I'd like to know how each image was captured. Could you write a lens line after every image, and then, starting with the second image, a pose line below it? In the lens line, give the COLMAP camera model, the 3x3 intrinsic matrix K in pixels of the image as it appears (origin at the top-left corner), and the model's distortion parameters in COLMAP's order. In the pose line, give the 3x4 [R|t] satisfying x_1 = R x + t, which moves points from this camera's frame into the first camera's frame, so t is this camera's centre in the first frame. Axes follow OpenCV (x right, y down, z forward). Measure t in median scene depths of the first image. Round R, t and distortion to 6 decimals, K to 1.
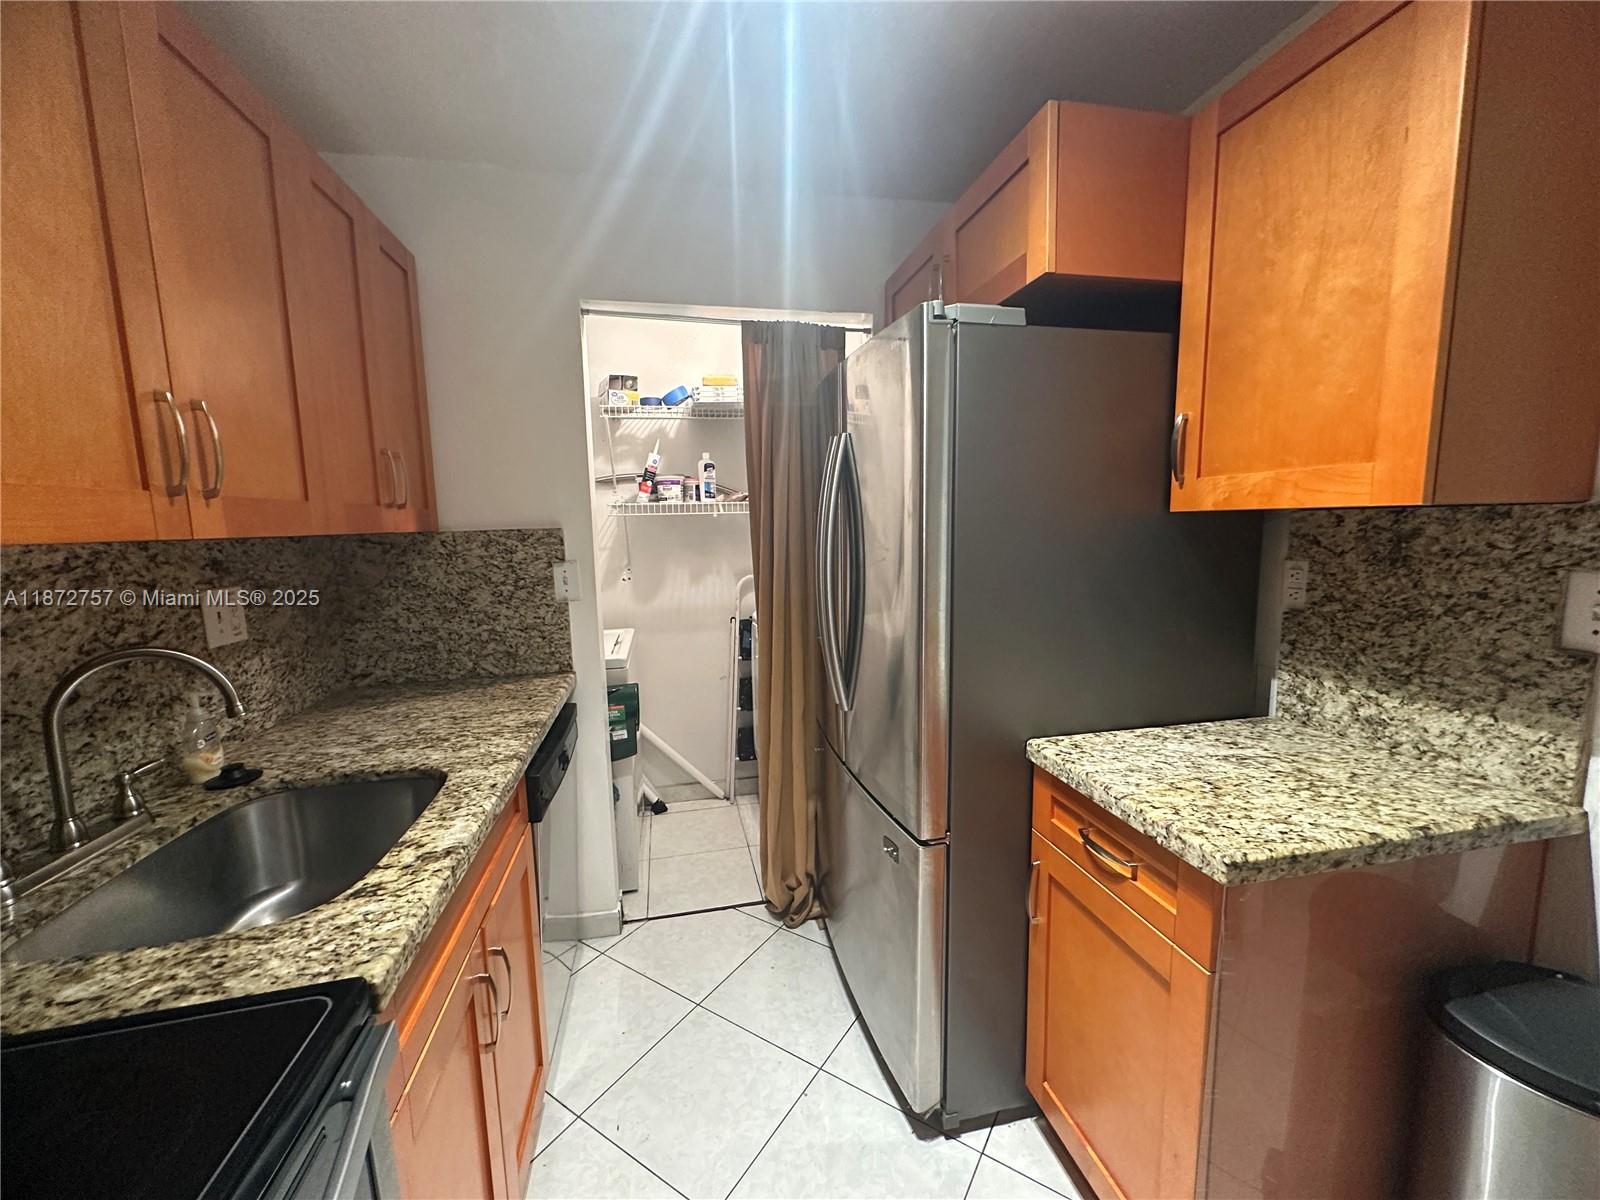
lens RADIAL K [[640.4, 0, 796.9], [0, 640.4, 603.8], [0, 0, 1]] dist [-0.001909, 0.000072]
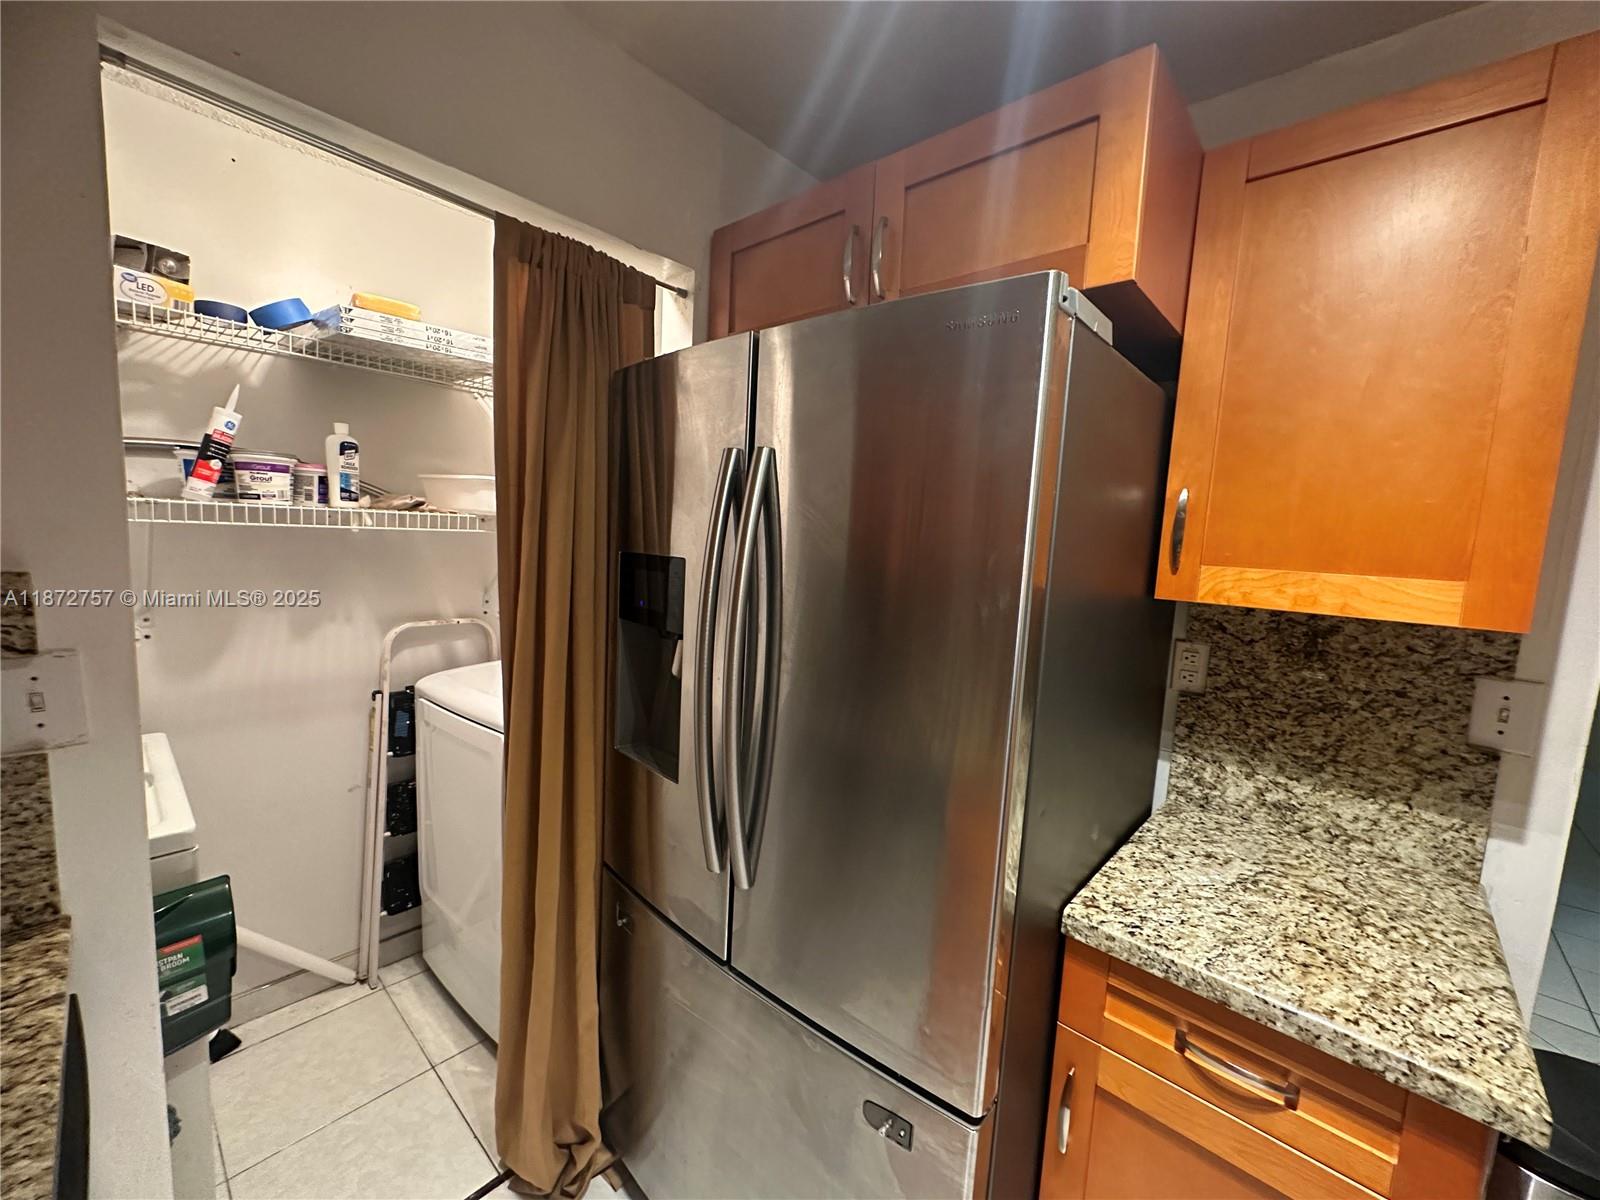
lens RADIAL K [[639.6, 0, 798.1], [0, 639.6, 602.0], [0, 0, 1]] dist [-0.001252, -0.000010]
pose [[0.805578, -0.003605, 0.592479, -0.317757], [0.007382, 0.999965, -0.003951, -0.138543], [-0.592444, 0.007557, 0.805576, 0.584763]]
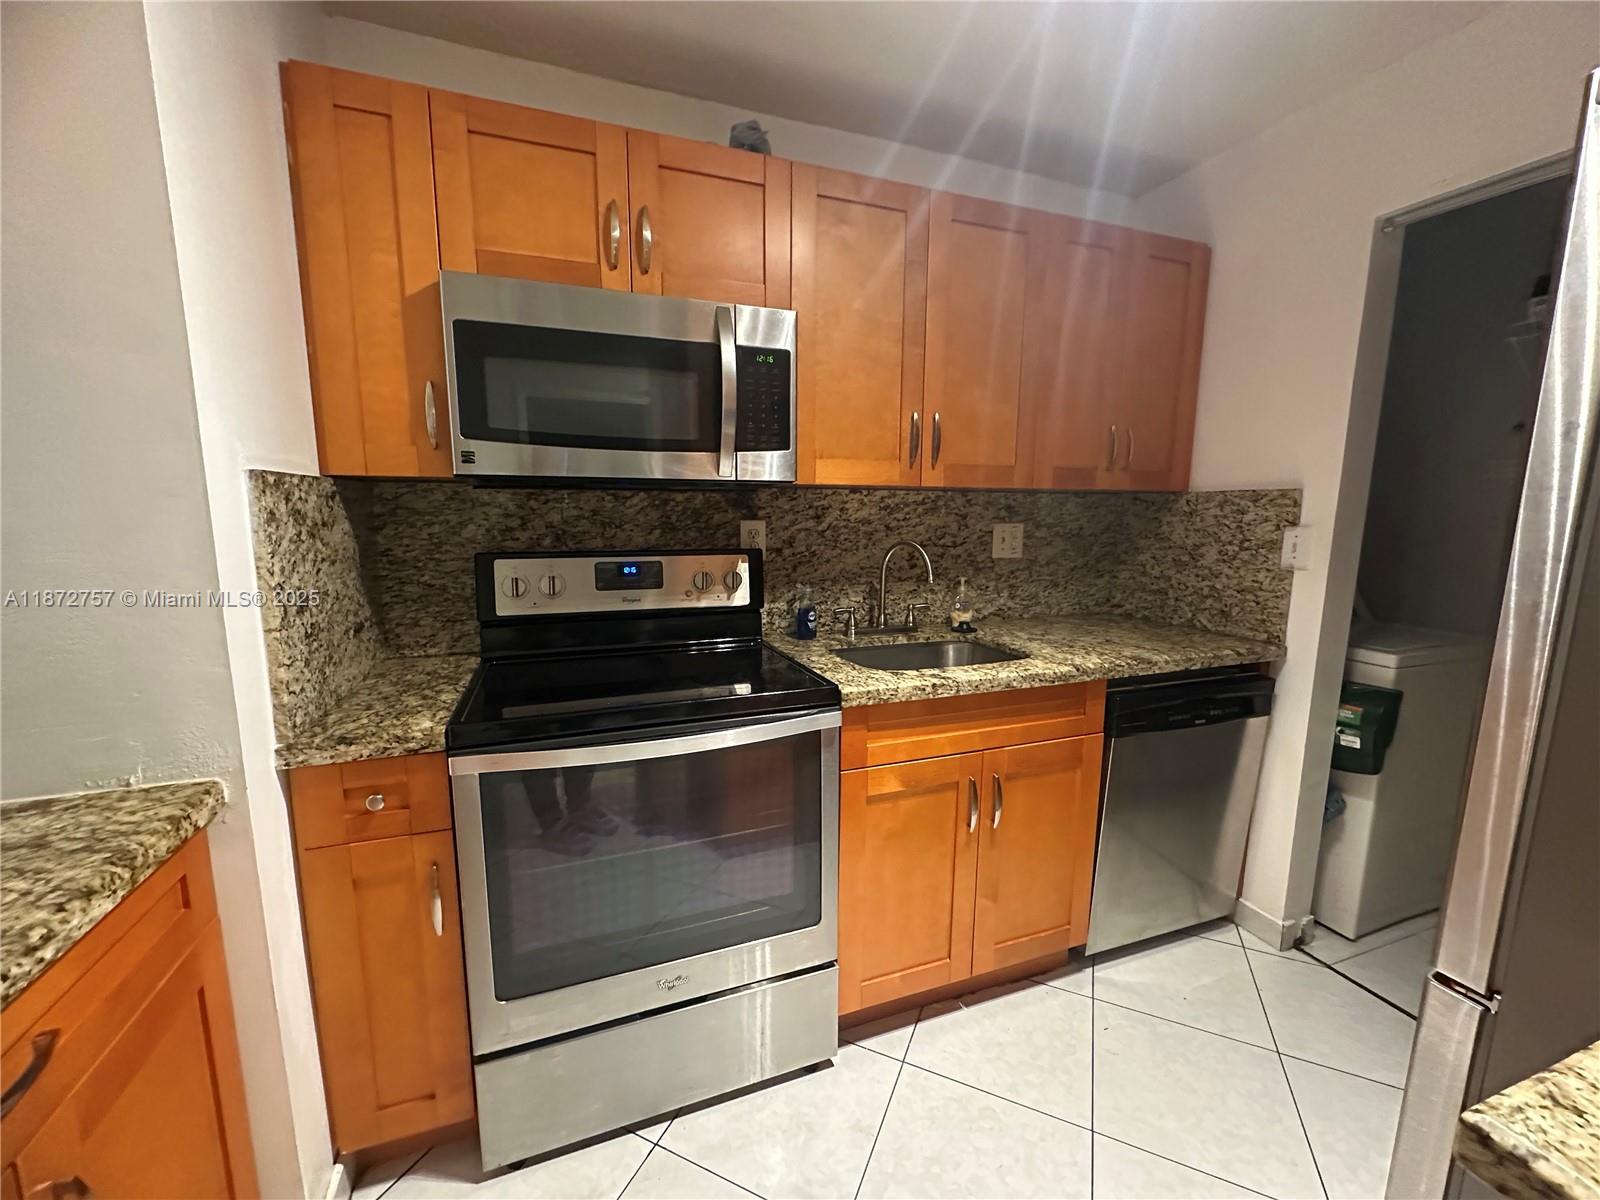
lens RADIAL K [[640.4, 0, 796.9], [0, 640.4, 603.8], [0, 0, 1]] dist [-0.001909, 0.000072]
pose [[0.152463, 0.171660, -0.973287, 0.649570], [-0.136771, 0.978989, 0.151240, 0.004766], [0.978800, 0.110059, 0.172738, 0.223517]]
